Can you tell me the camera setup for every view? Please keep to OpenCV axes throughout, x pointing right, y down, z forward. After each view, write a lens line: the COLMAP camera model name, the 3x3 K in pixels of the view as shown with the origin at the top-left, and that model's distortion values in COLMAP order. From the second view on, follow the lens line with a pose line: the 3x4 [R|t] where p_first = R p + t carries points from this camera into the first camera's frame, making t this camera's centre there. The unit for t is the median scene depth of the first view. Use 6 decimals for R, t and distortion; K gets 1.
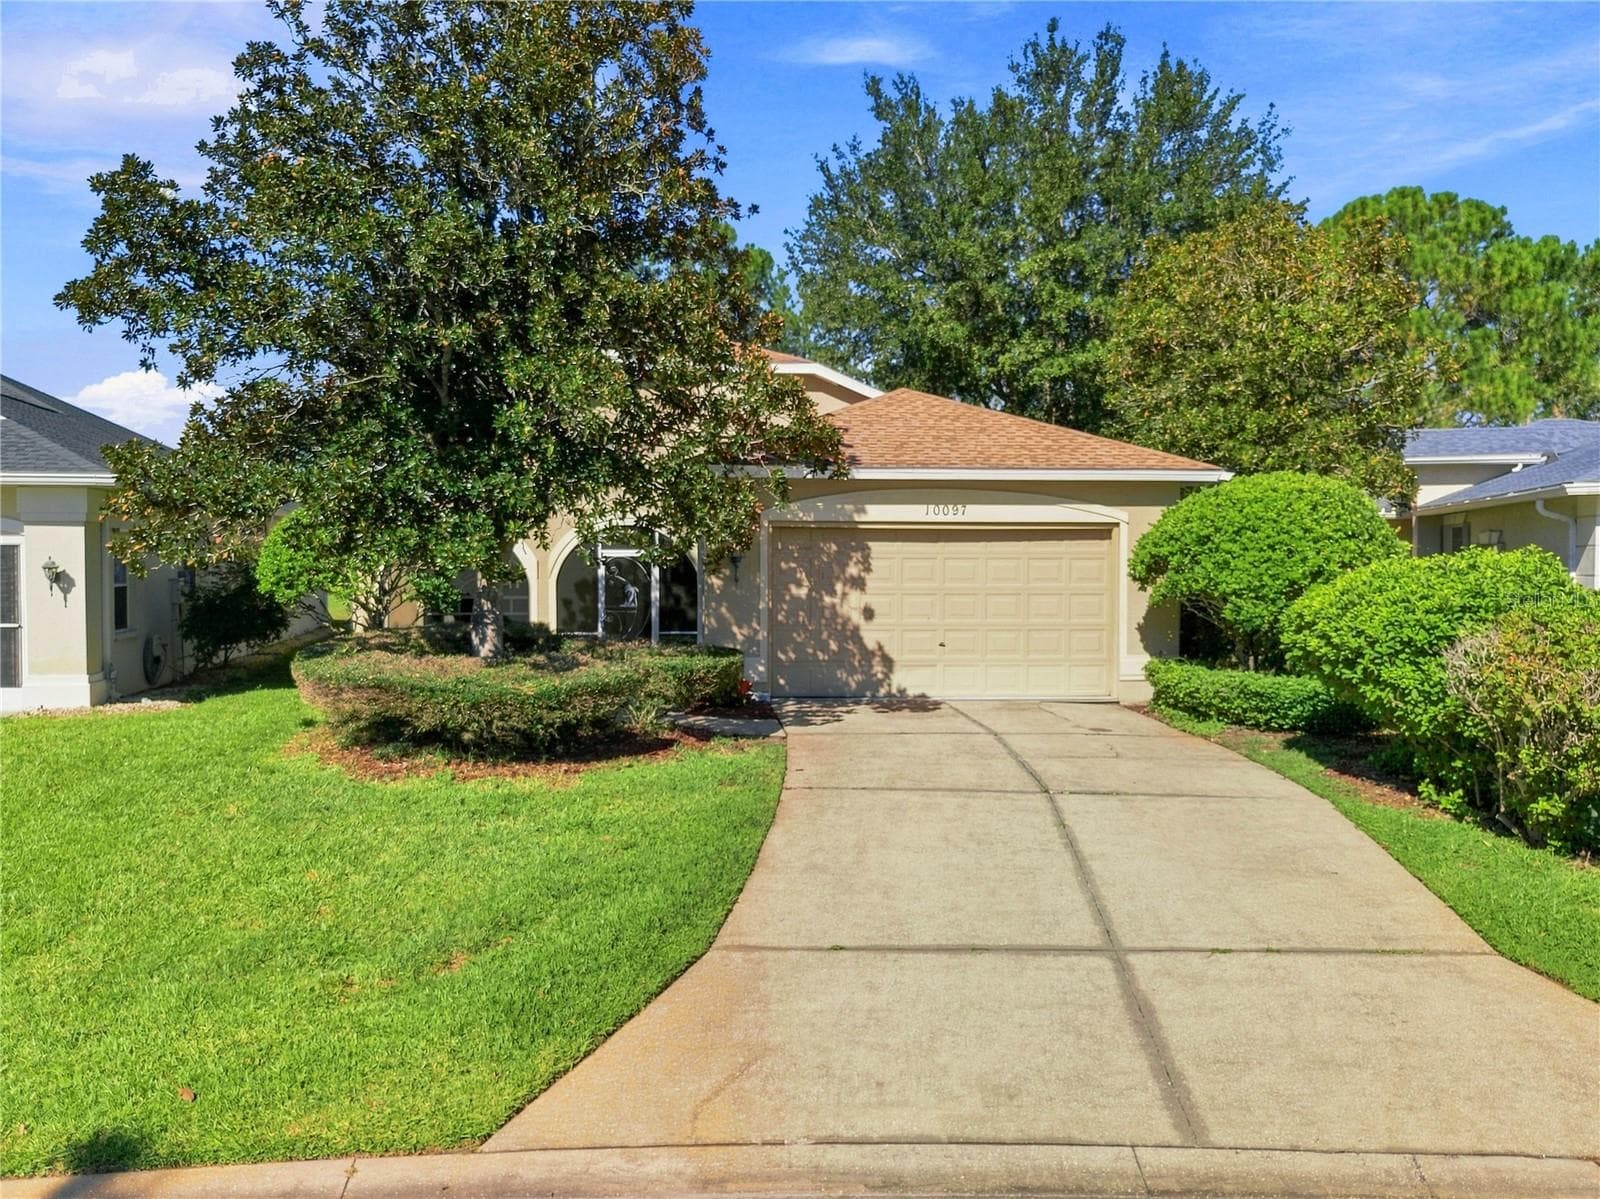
lens RADIAL K [[1160.7, 0, 803.9], [0, 1160.7, 598.8], [0, 0, 1]] dist [0.024113, -0.004377]
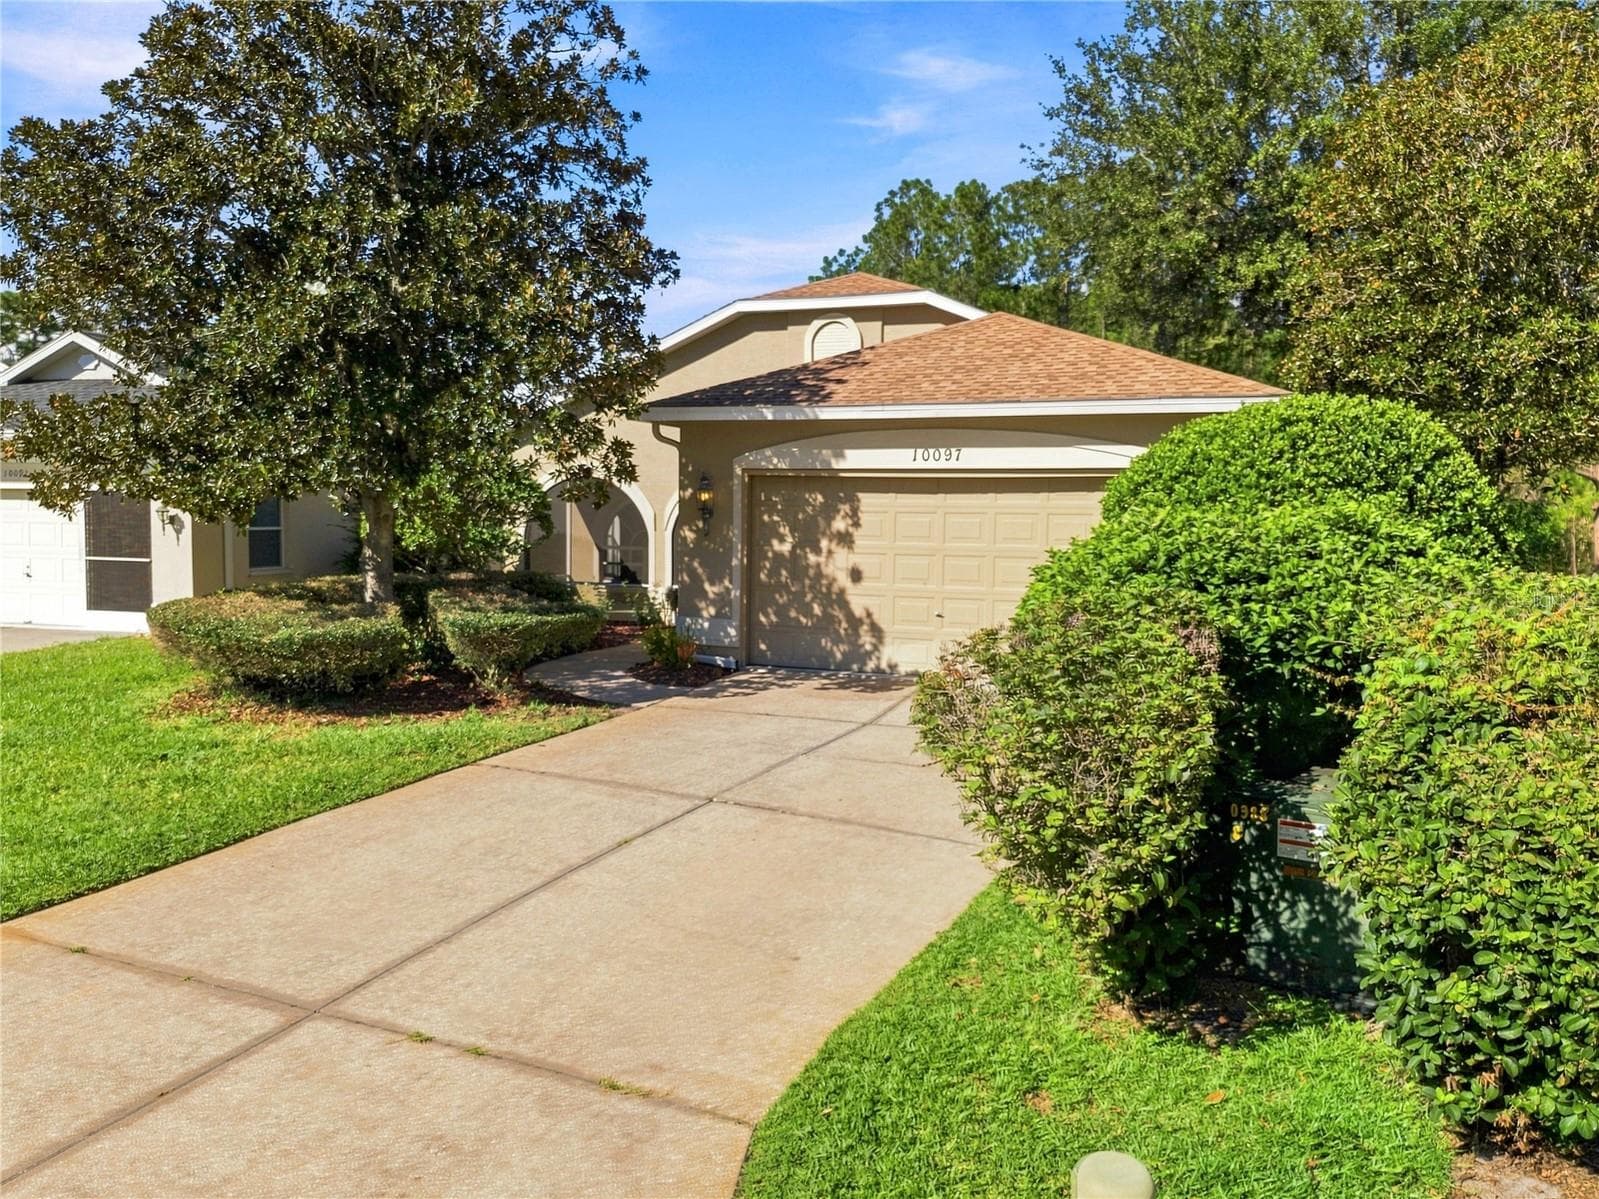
lens RADIAL K [[1160.0, 0, 799.1], [0, 1160.0, 596.4], [0, 0, 1]] dist [0.024113, -0.004377]
pose [[0.907187, 0.040874, -0.418738, 0.384970], [-0.026126, 0.998822, 0.040898, -0.005790], [0.419917, -0.026162, 0.907185, 0.194338]]
